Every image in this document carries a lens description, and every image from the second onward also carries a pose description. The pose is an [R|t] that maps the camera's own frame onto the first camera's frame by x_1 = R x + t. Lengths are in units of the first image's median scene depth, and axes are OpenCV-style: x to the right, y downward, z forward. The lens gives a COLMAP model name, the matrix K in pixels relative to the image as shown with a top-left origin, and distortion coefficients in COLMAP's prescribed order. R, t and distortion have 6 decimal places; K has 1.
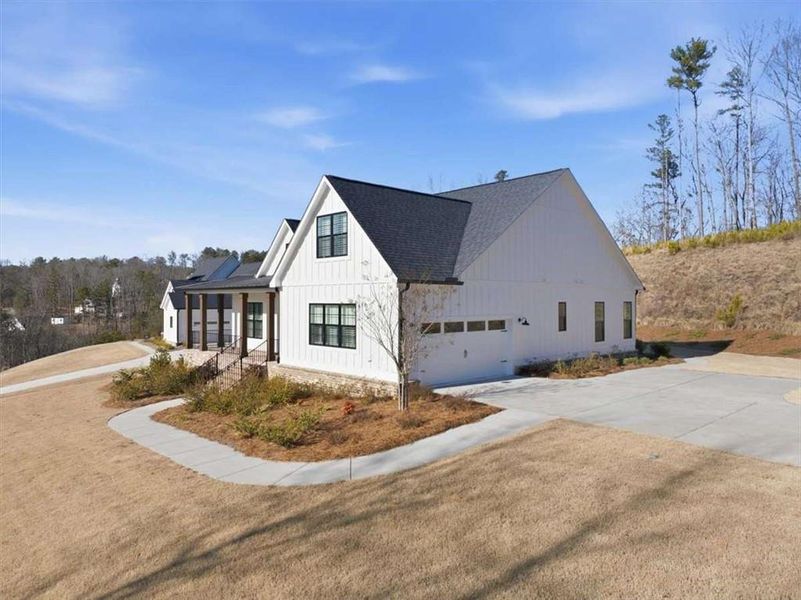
lens RADIAL K [[567.4, 0, 400.5], [0, 567.4, 300.0], [0, 0, 1]] dist [-0.034066, -0.002015]
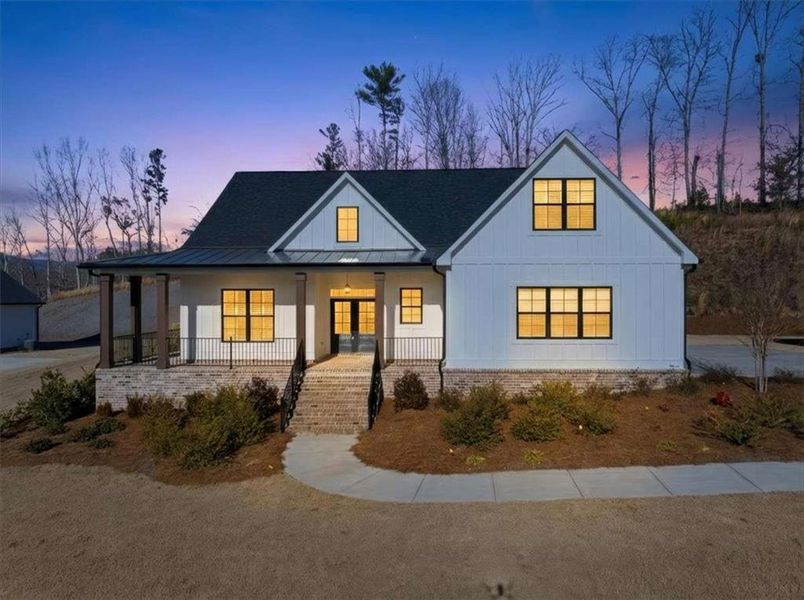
lens RADIAL K [[569.5, 0, 402.0], [0, 569.5, 300.0], [0, 0, 1]] dist [-0.034066, -0.002015]
pose [[0.715379, -0.000448, 0.698737, -0.249457], [-0.000578, 0.999999, 0.001232, 0.007137], [-0.698737, -0.001285, 0.715378, 0.165394]]
